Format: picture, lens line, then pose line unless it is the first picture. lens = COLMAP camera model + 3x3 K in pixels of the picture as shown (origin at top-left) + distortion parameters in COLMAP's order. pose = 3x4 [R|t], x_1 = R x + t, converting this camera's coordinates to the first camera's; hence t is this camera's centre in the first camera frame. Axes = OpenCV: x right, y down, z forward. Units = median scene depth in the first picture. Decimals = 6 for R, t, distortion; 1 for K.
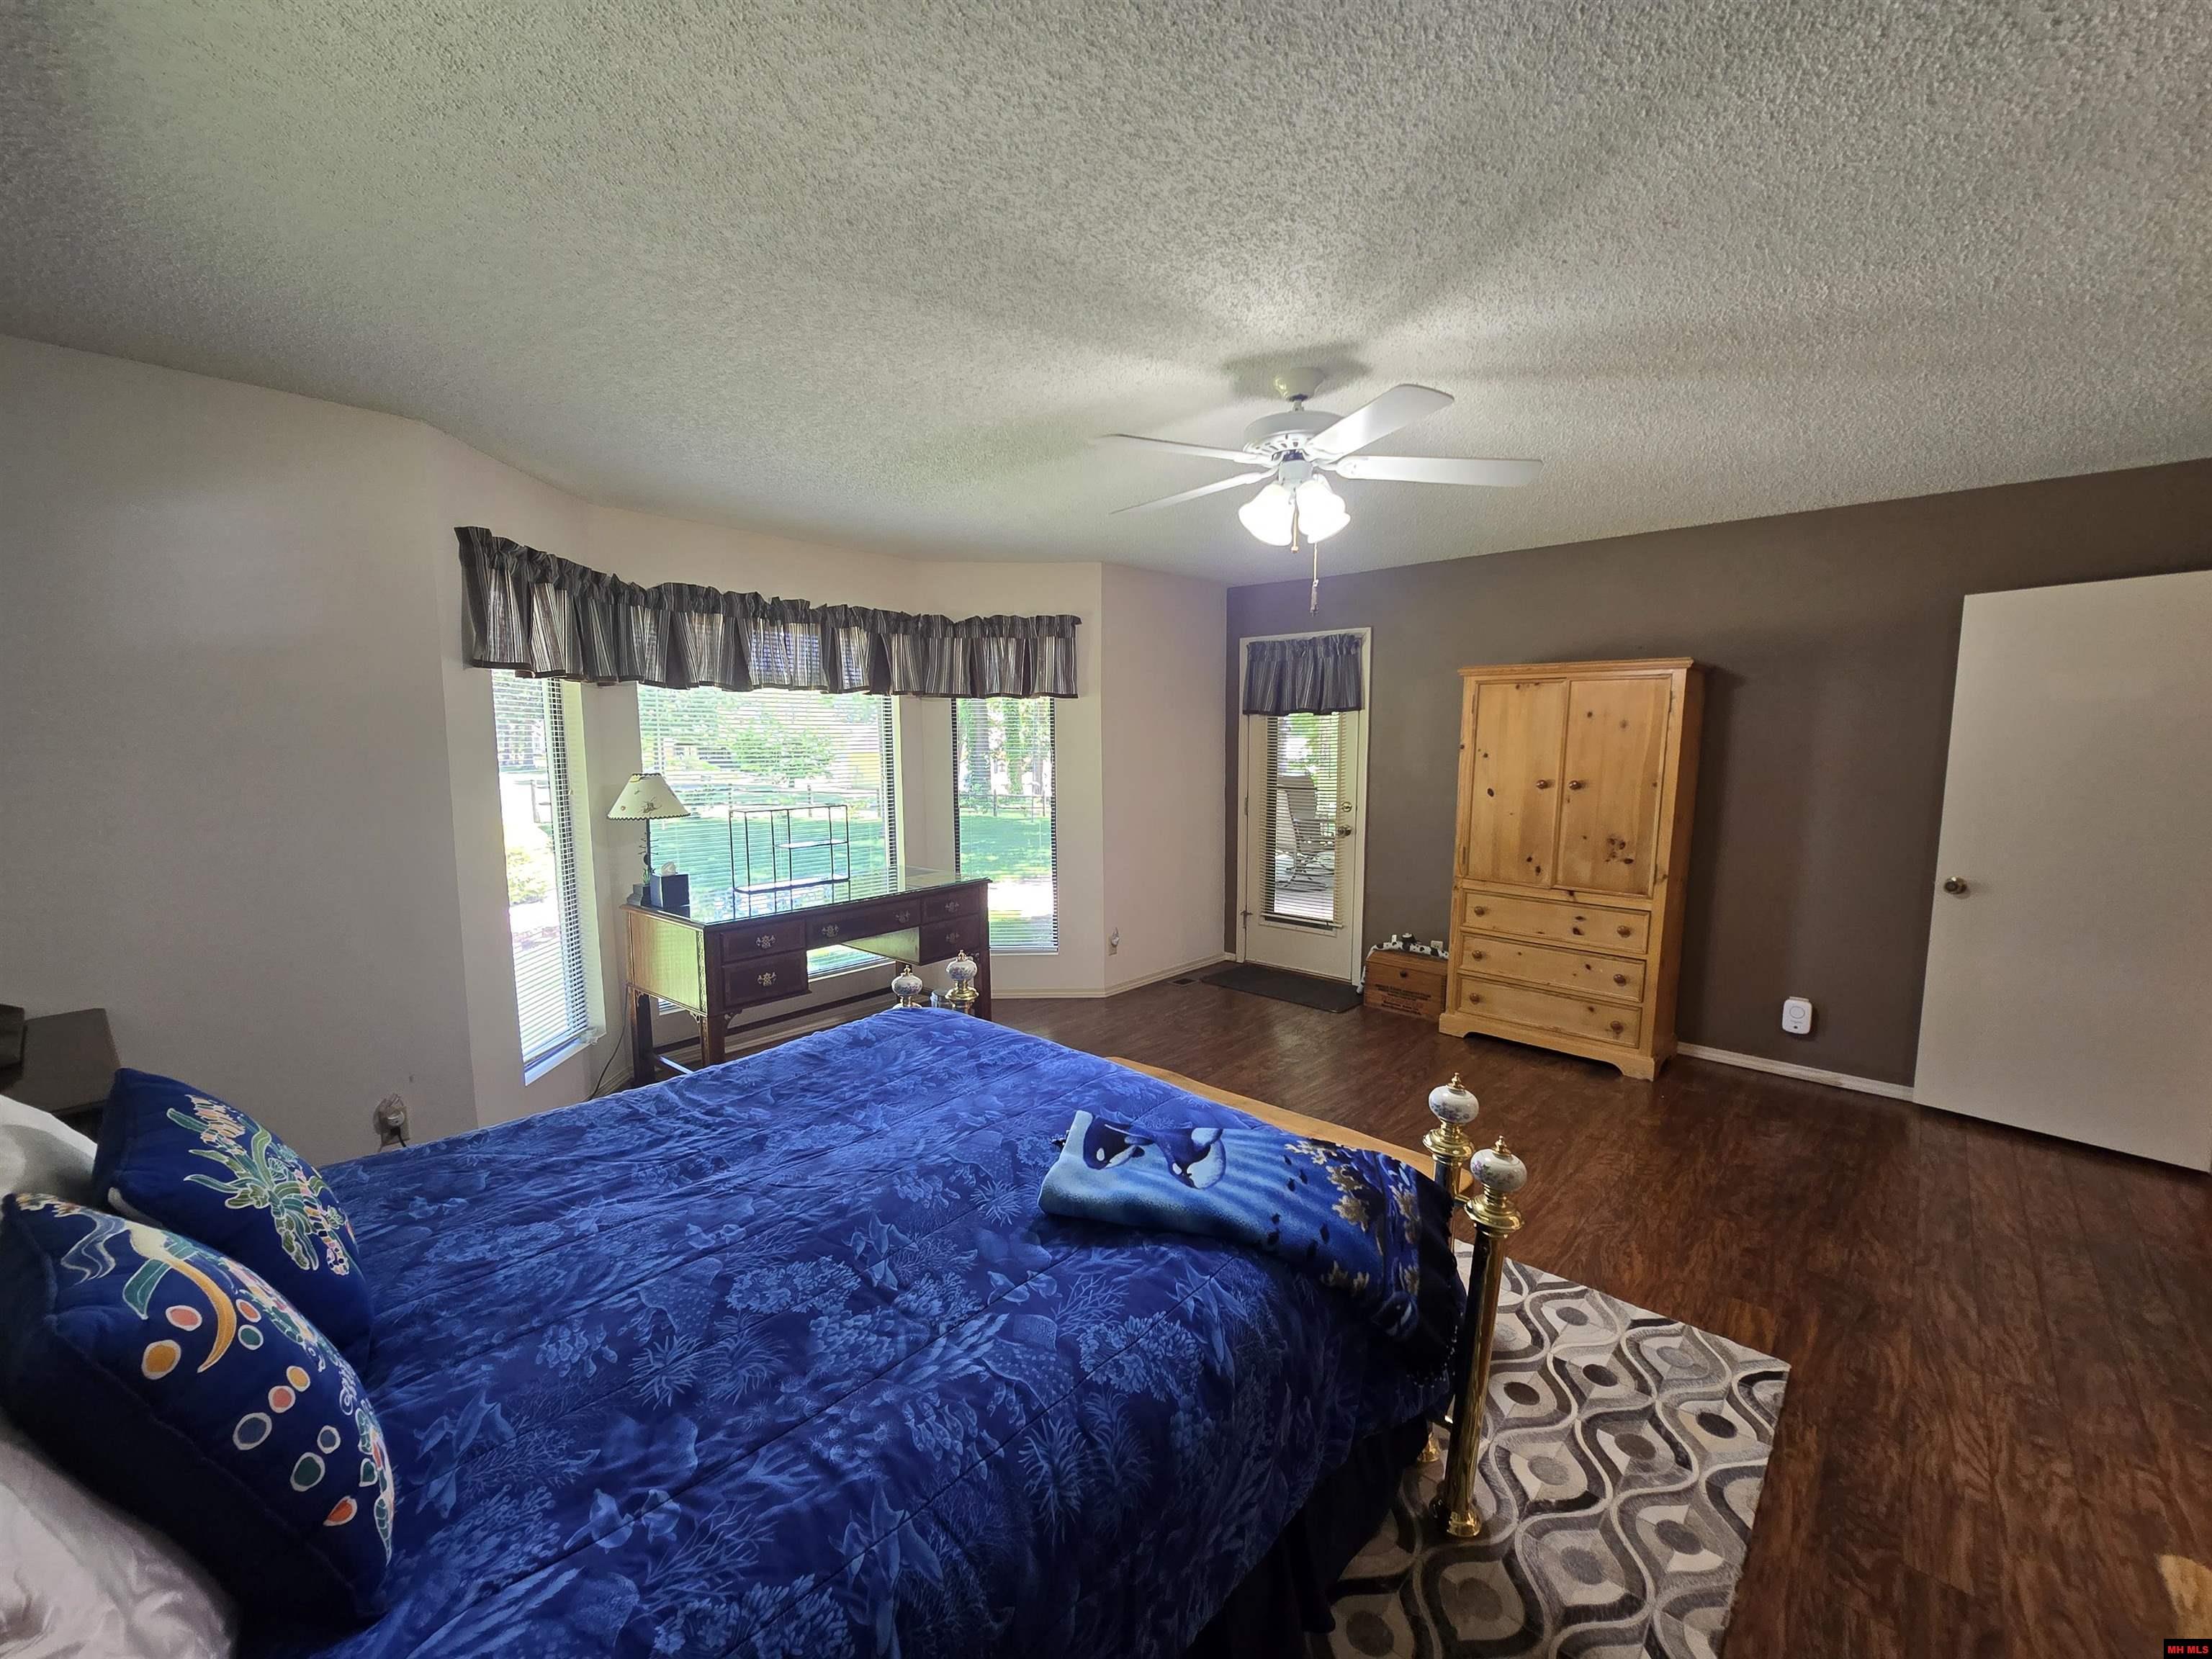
lens RADIAL K [[897.7, 0, 1110.5], [0, 897.7, 836.8], [0, 0, 1]] dist [0.001537, -0.000075]
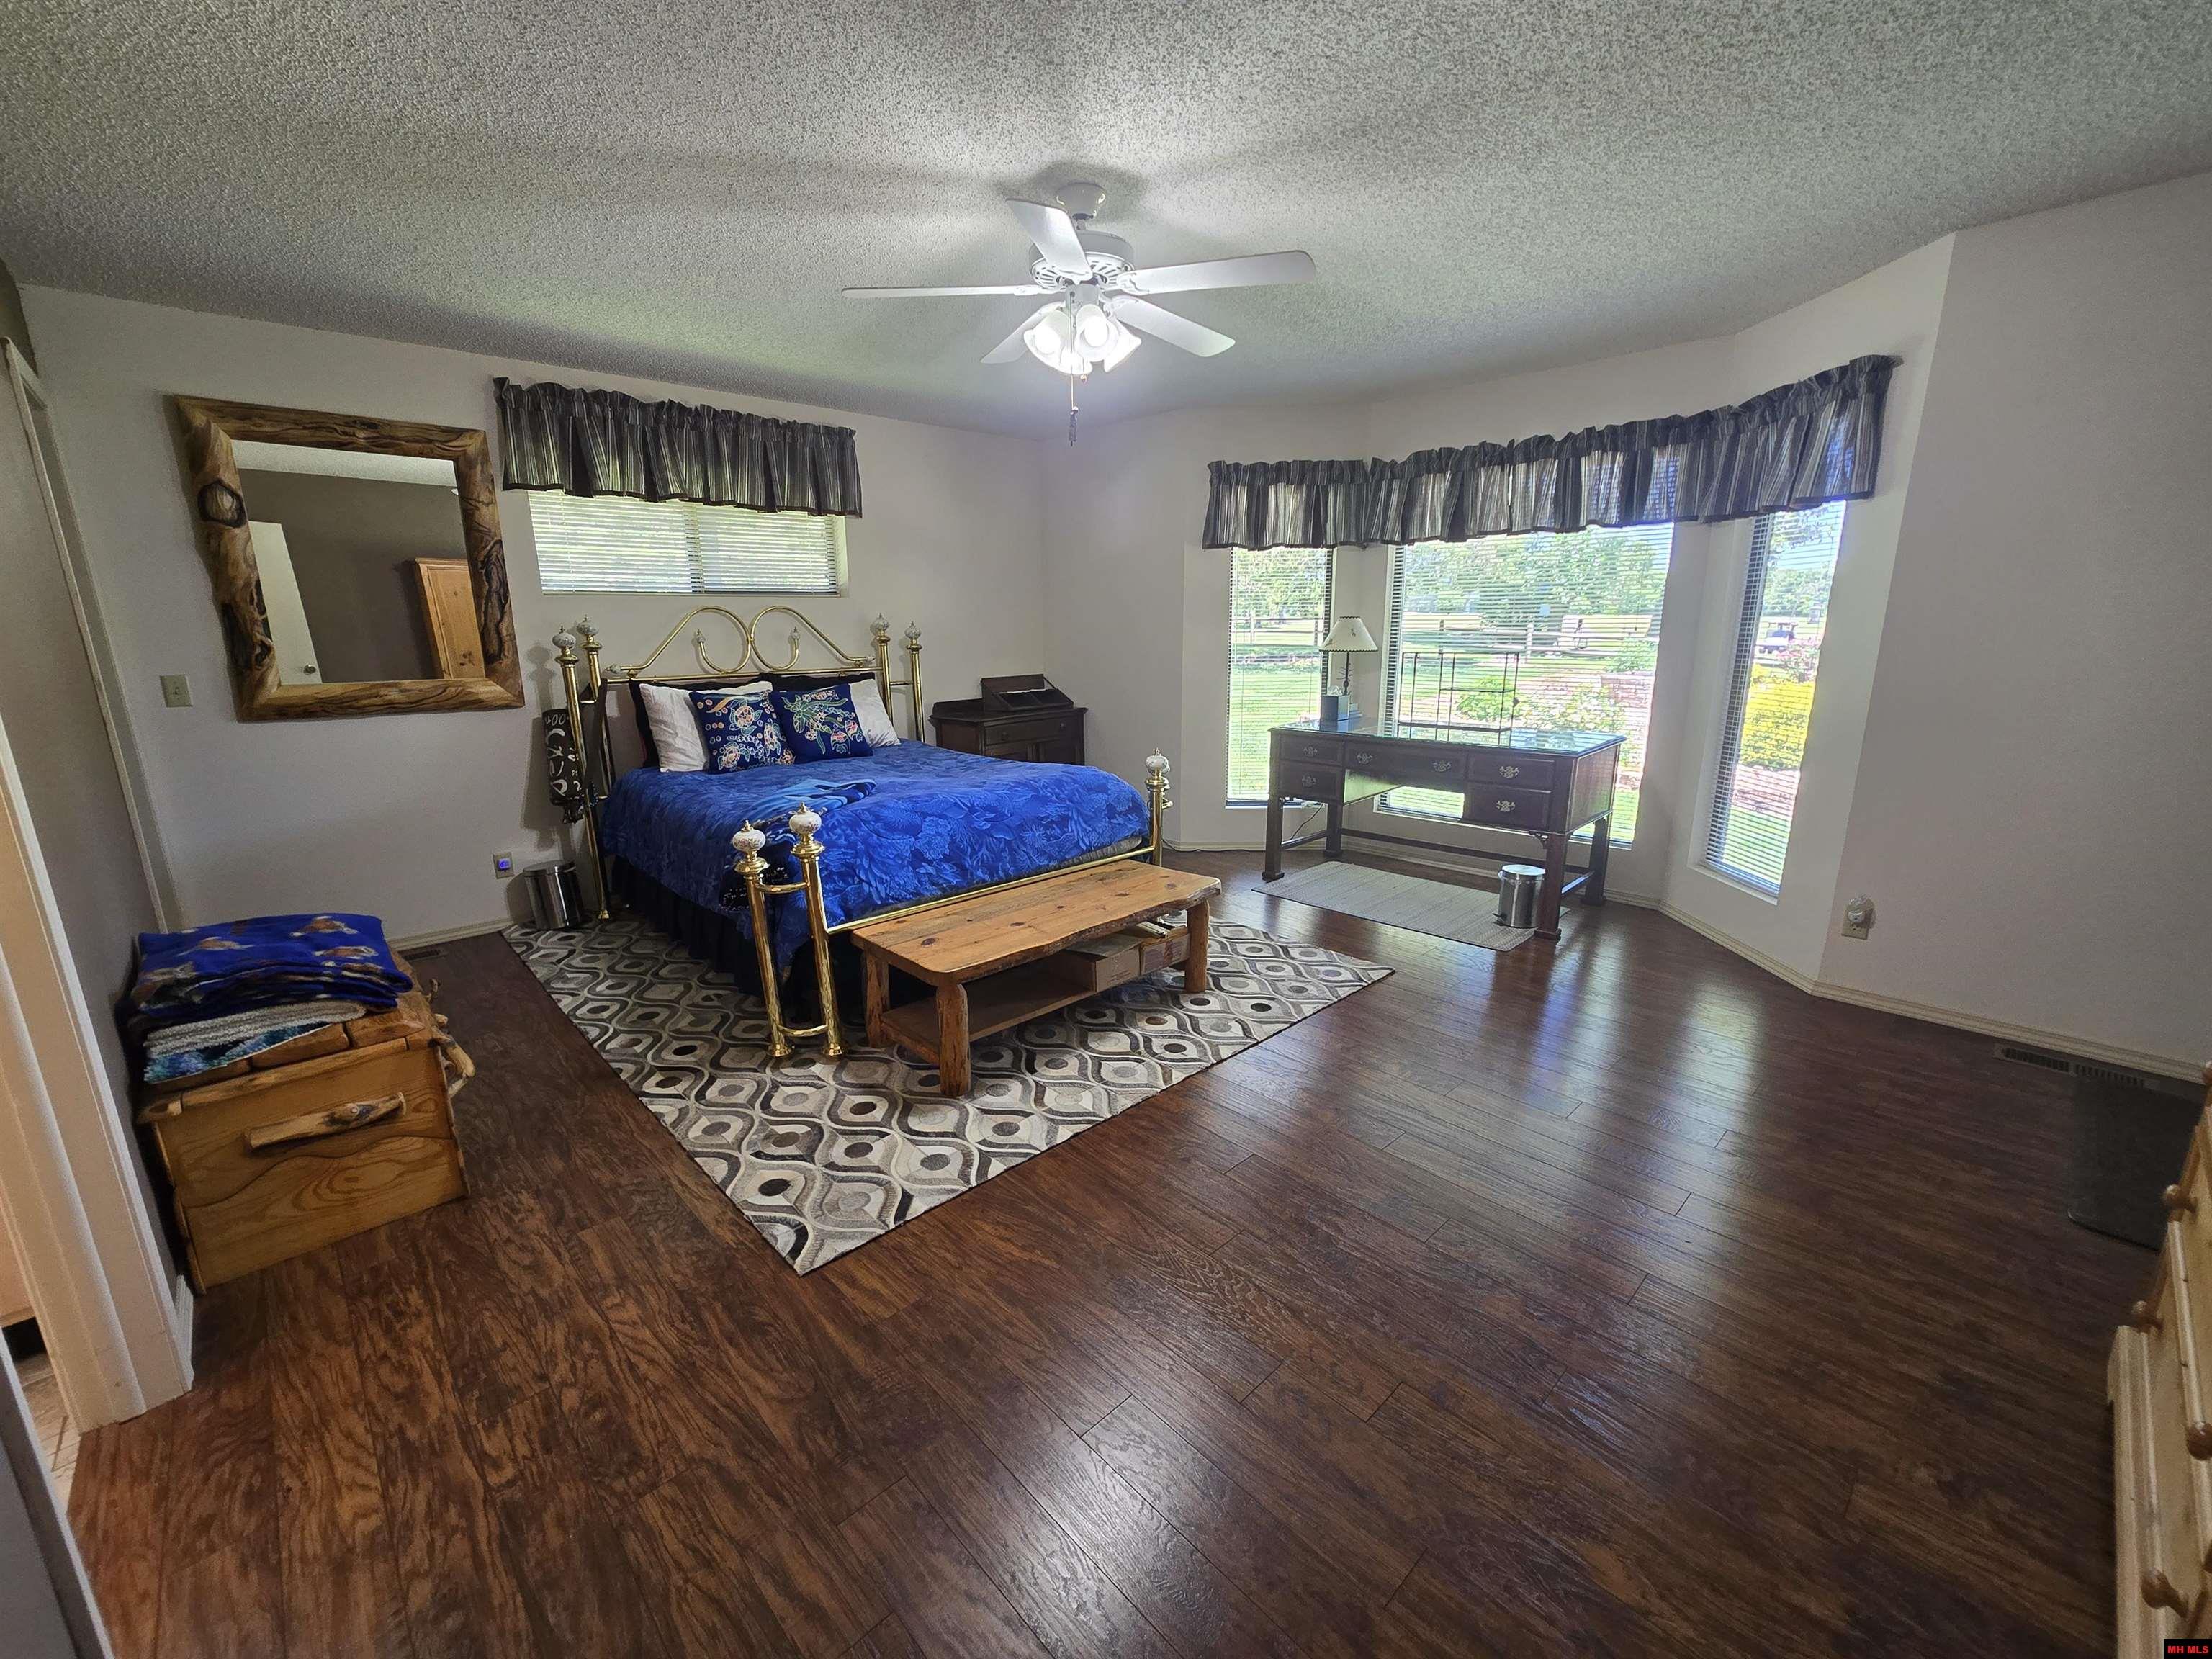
lens RADIAL K [[897.7, 0, 1103.7], [0, 897.7, 828.5], [0, 0, 1]] dist [0.001537, -0.000075]
pose [[-0.055145, 0.237509, -0.969819, 1.526558], [-0.097415, 0.965383, 0.241962, -0.093506], [0.993715, 0.107818, -0.030099, 1.297365]]
